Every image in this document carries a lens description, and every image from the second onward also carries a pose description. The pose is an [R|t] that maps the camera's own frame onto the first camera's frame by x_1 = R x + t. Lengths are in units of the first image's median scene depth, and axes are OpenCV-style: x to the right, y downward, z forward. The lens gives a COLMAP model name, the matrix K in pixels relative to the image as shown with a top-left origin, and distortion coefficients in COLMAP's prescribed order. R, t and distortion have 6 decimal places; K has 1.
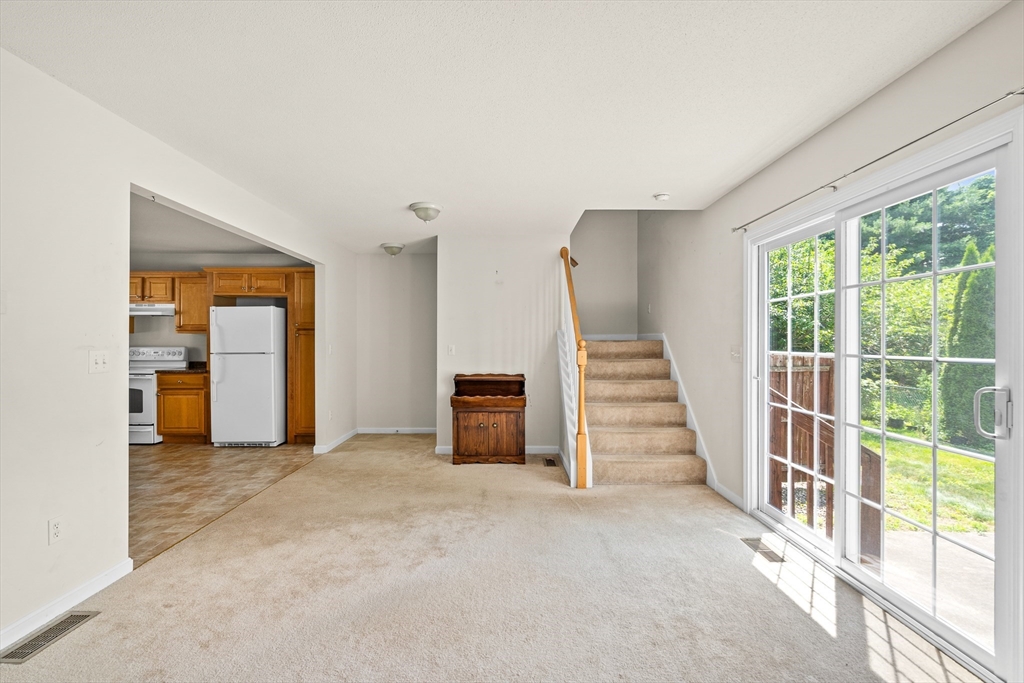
lens RADIAL K [[463.9, 0, 507.2], [0, 463.9, 340.2], [0, 0, 1]] dist [-0.007213, 0.002946]
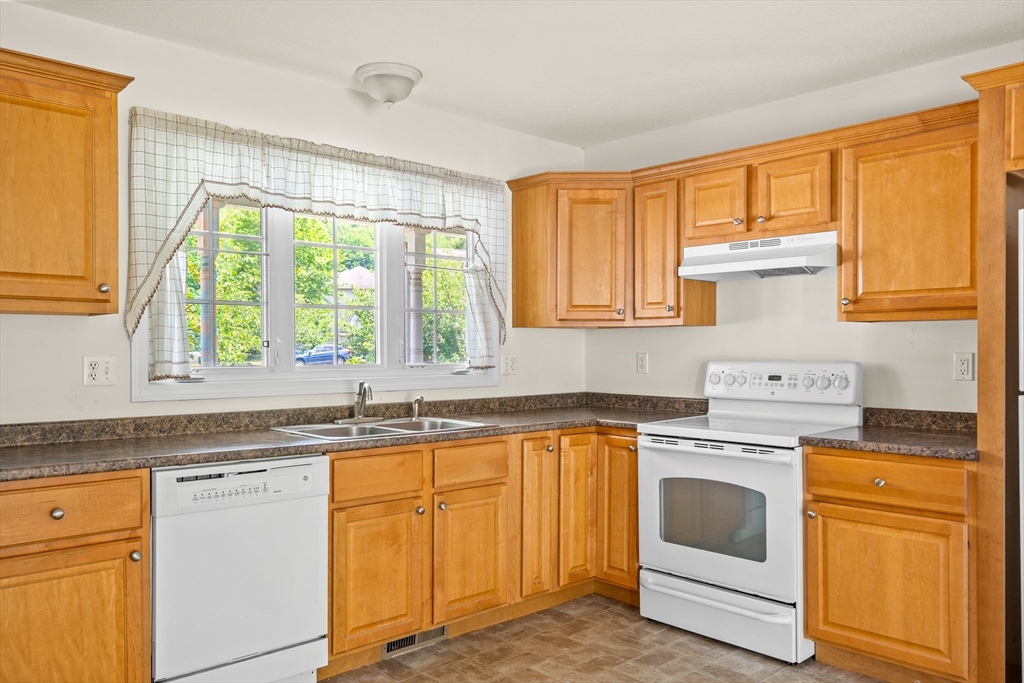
lens RADIAL K [[780.7, 0, 505.2], [0, 780.7, 356.0], [0, 0, 1]] dist [0.004019, -0.000048]
pose [[0.677382, 0.006182, -0.735605, -0.518293], [0.005014, 0.999903, 0.013020, 0.001091], [0.735614, -0.012508, 0.677285, 0.499282]]
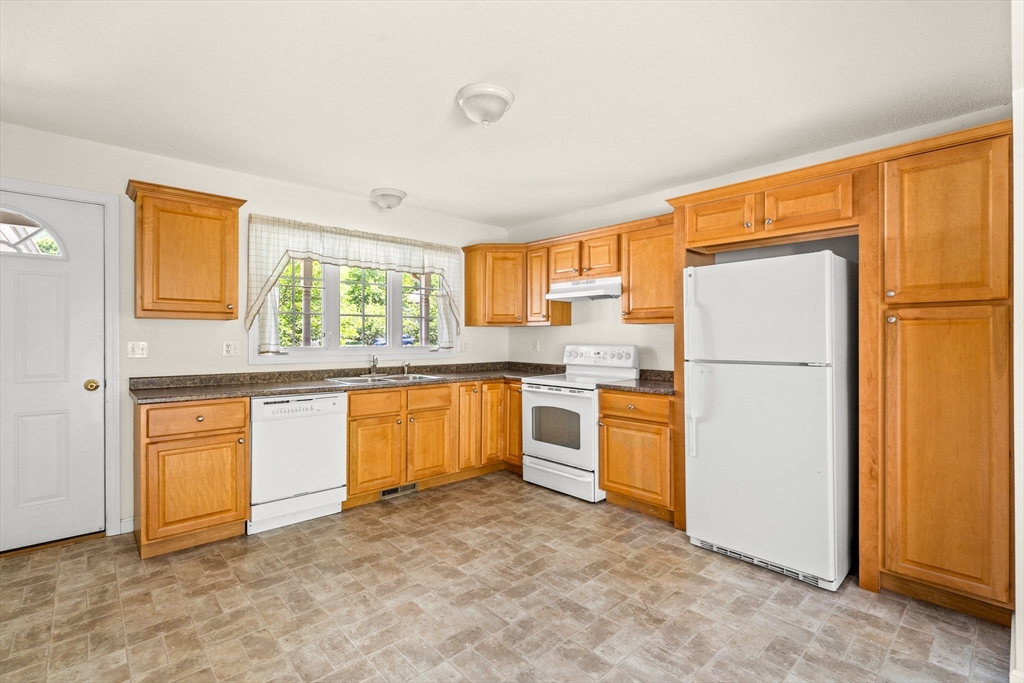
lens RADIAL K [[463.9, 0, 507.9], [0, 463.9, 337.2], [0, 0, 1]] dist [-0.007213, 0.002946]
pose [[0.673409, 0.000062, -0.739270, -0.396636], [0.002778, 0.999993, 0.002614, 0.001155], [0.739265, -0.003815, 0.673404, 0.514224]]
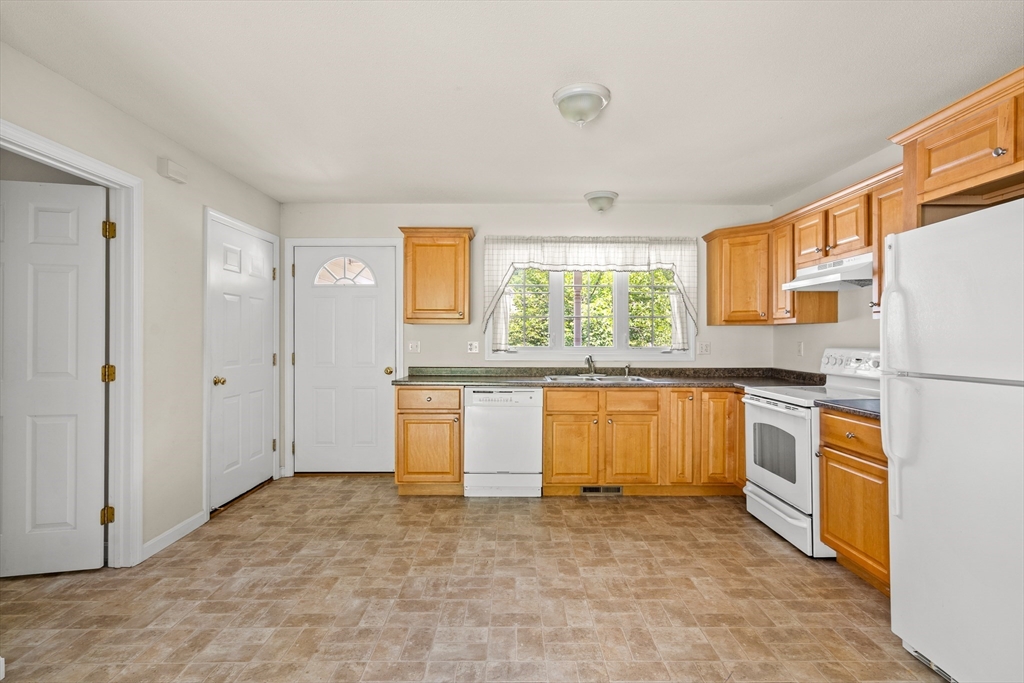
lens RADIAL K [[501.7, 0, 519.0], [0, 501.7, 337.6], [0, 0, 1]] dist [-0.001088, 0.000928]
pose [[0.012523, 0.000225, -0.999922, -0.270127], [0.003269, 0.999995, 0.000266, 0.001397], [0.999916, -0.003273, 0.012522, 0.721297]]
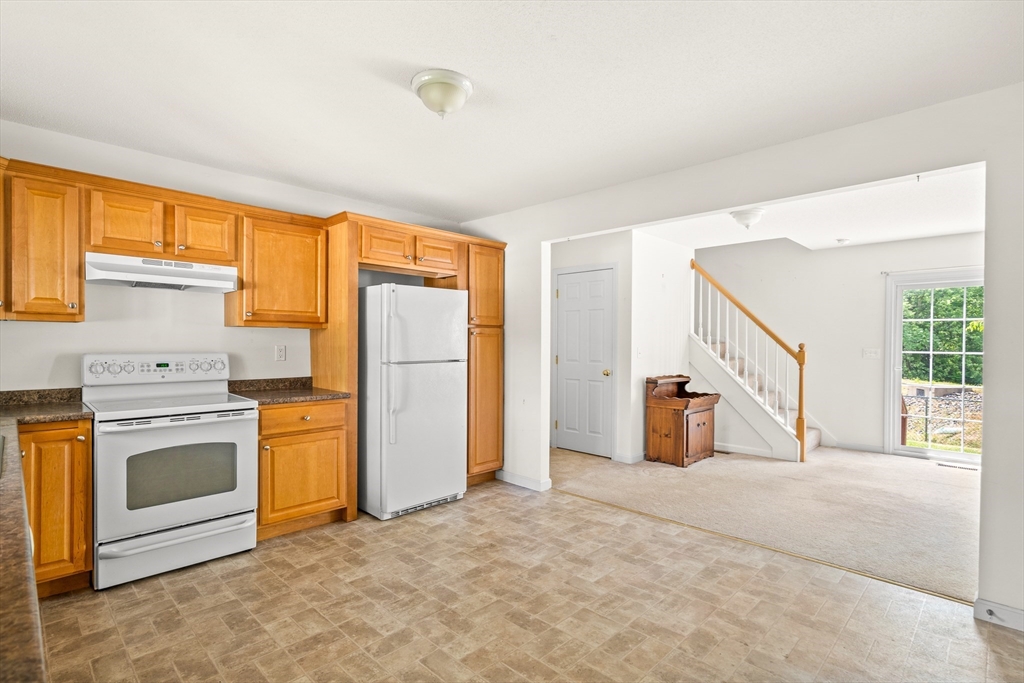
lens RADIAL K [[501.7, 0, 505.5], [0, 501.7, 344.8], [0, 0, 1]] dist [-0.001088, 0.000928]
pose [[0.709120, -0.000556, 0.705088, -0.985383], [-0.008483, 0.999921, 0.009320, -0.001956], [-0.705037, -0.012591, 0.709058, 0.442364]]
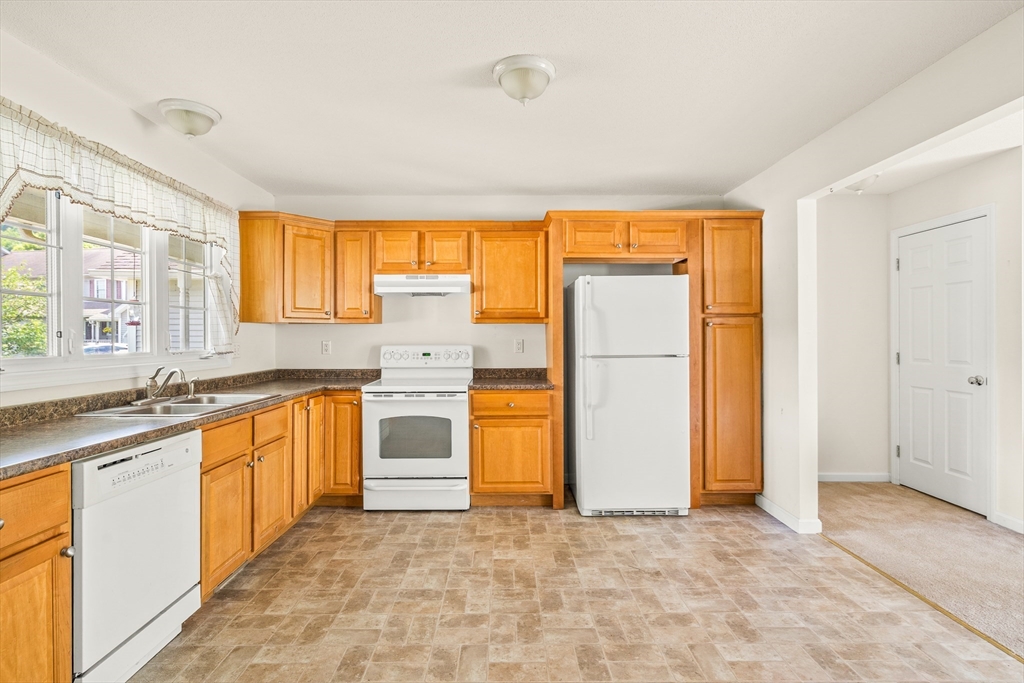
lens RADIAL K [[501.7, 0, 503.3], [0, 501.7, 337.9], [0, 0, 1]] dist [-0.001088, 0.000928]
pose [[0.999990, -0.003578, -0.002493, -0.739899], [0.003596, 0.999966, 0.007405, -0.000203], [0.002466, -0.007414, 0.999969, 0.370695]]
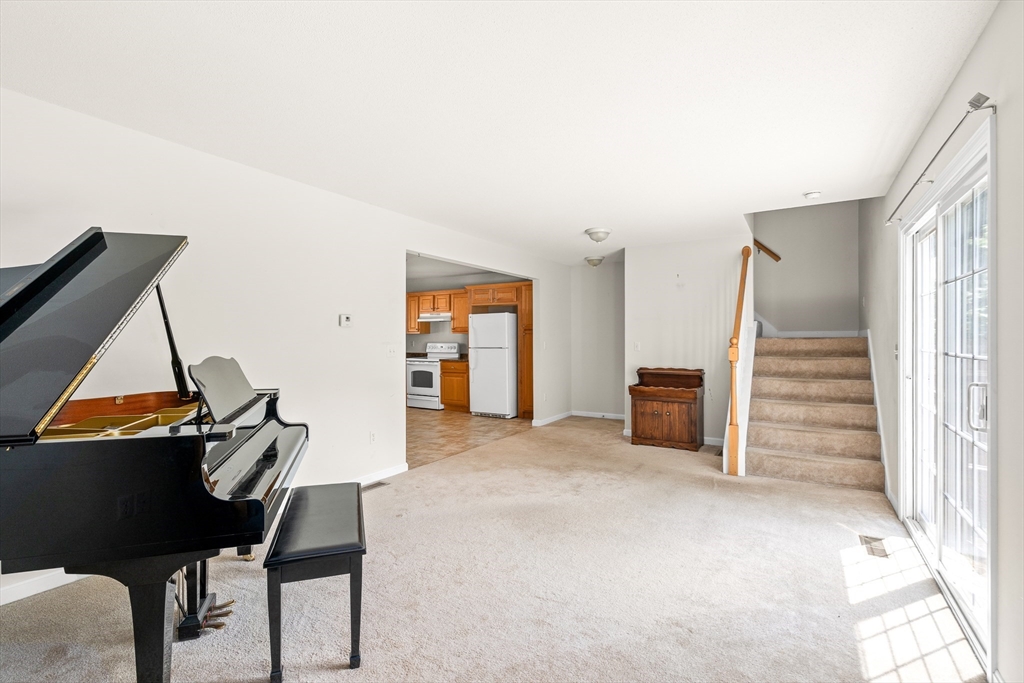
lens RADIAL K [[463.9, 0, 505.0], [0, 463.9, 337.0], [0, 0, 1]] dist [-0.007213, 0.002946]
pose [[0.847420, -0.003844, -0.530909, 0.195208], [0.003430, 0.999993, -0.001765, -0.000862], [0.530912, -0.000326, 0.847427, -0.131389]]
